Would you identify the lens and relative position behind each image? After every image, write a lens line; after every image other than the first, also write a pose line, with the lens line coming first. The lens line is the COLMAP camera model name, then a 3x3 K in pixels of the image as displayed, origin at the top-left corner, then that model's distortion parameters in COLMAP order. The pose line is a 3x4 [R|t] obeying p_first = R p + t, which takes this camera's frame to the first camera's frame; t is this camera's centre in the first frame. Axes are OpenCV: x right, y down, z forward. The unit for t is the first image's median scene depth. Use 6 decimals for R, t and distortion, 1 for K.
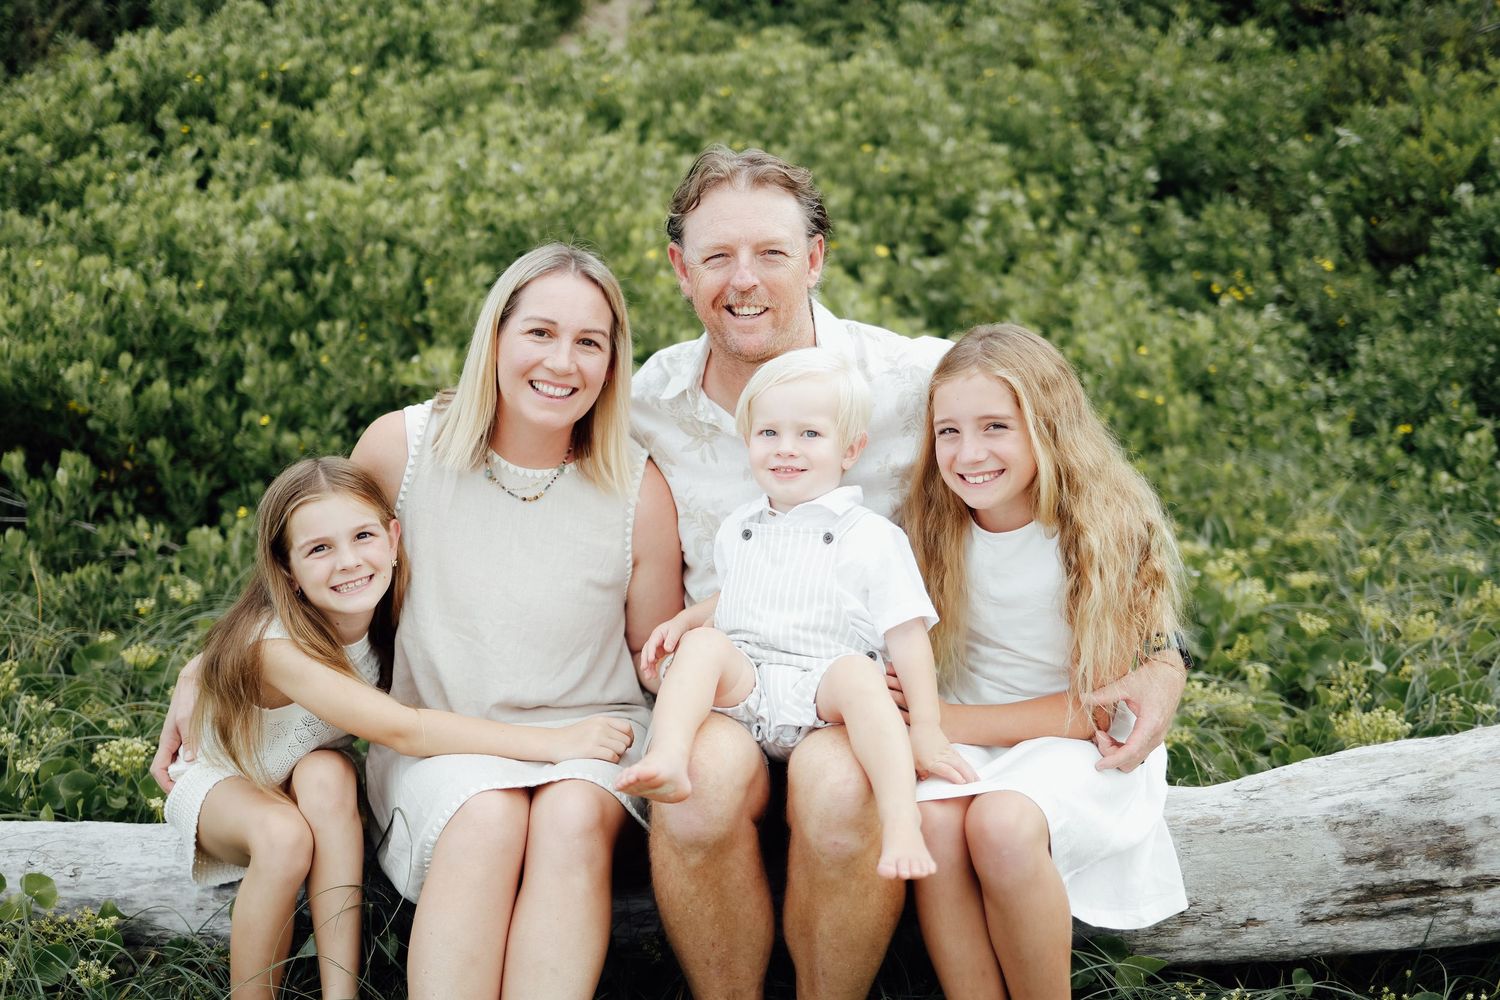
lens RADIAL K [[1558.1, 0, 750.0], [0, 1558.1, 500.0], [0, 0, 1]] dist [-0.012791, 0.022059]
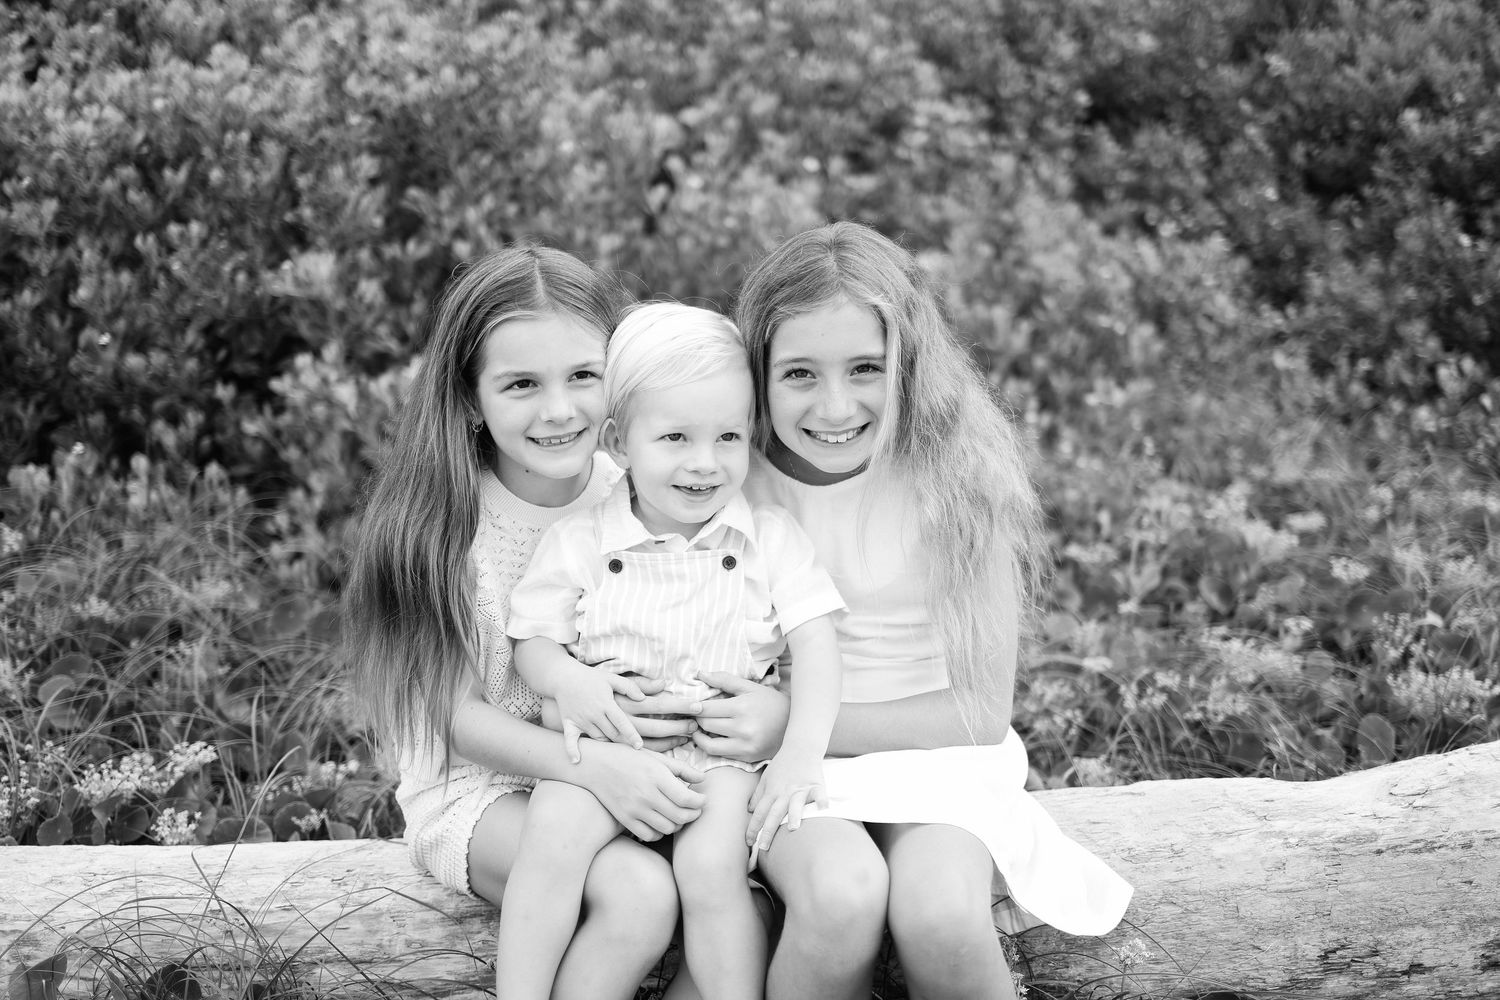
lens RADIAL K [[1558.1, 0, 750.0], [0, 1558.1, 500.0], [0, 0, 1]] dist [-0.012791, 0.022059]
pose [[0.997047, -0.003259, 0.076722, -0.020530], [0.001039, 0.999580, 0.028954, 0.008416], [-0.076784, -0.028789, 0.996632, 0.095100]]
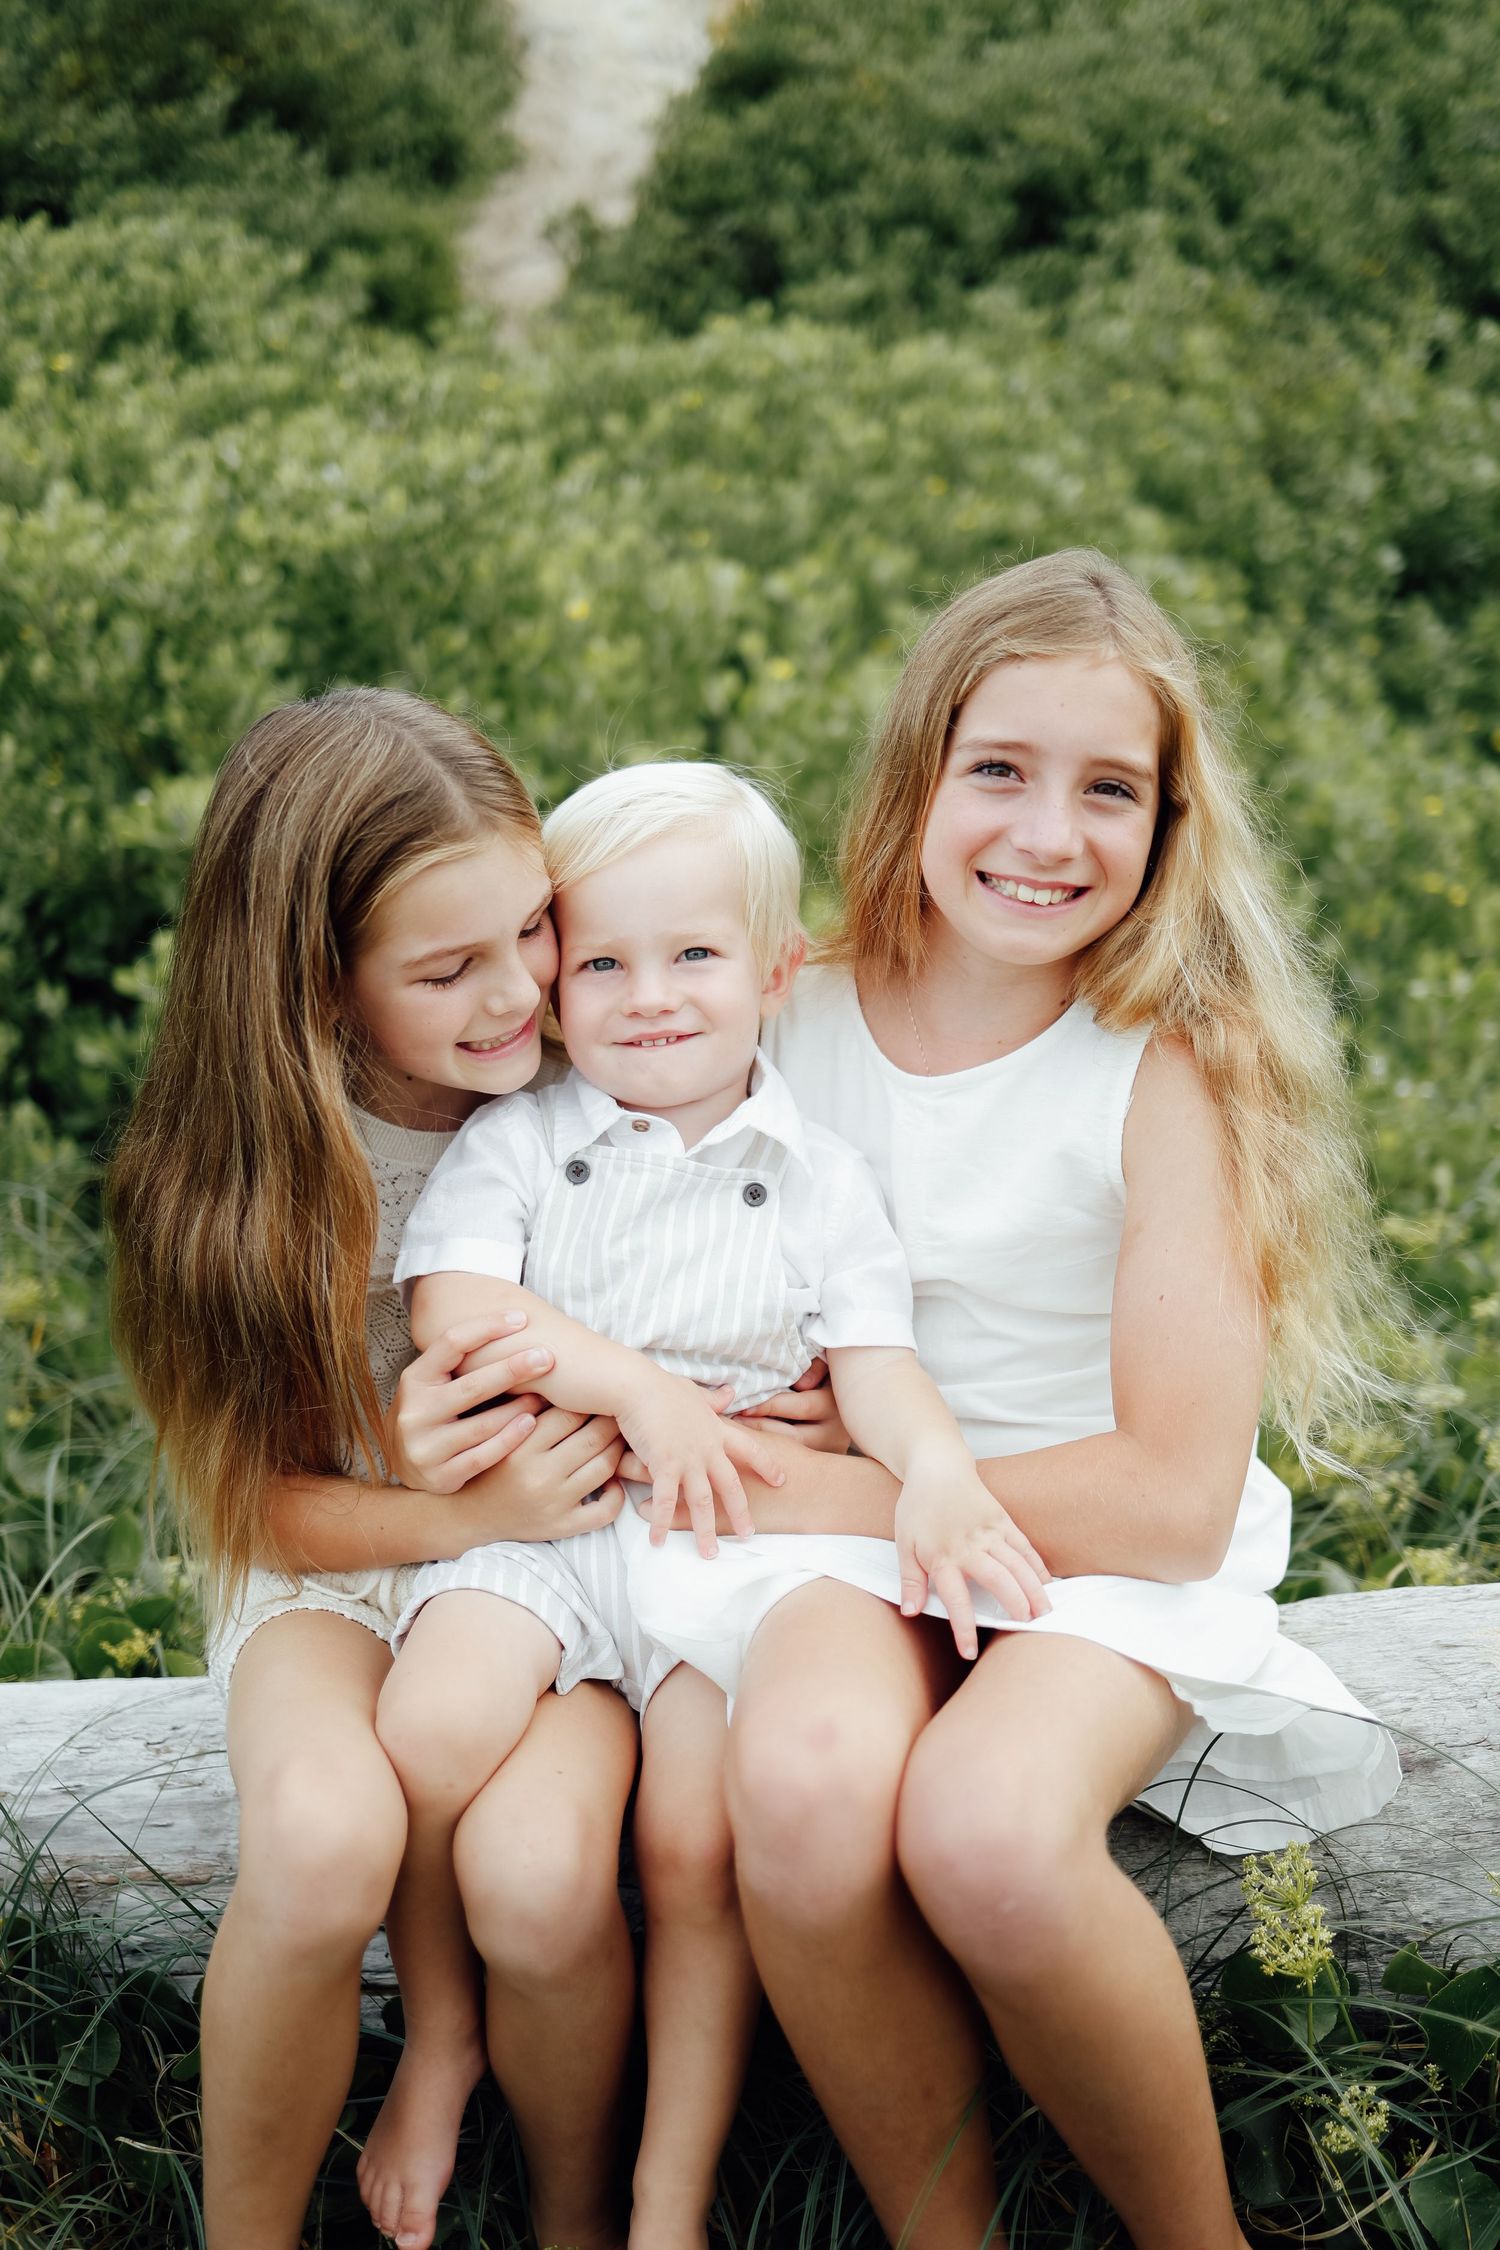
lens RADIAL K [[2337.1, 0, 750.0], [0, 2337.1, 1125.0], [0, 0, 1]] dist [-0.012791, 0.022059]
pose [[0.999795, -0.010167, 0.017487, -0.013332], [0.010296, 0.999920, -0.007313, 0.021401], [-0.017412, 0.007492, 0.999820, 0.126630]]
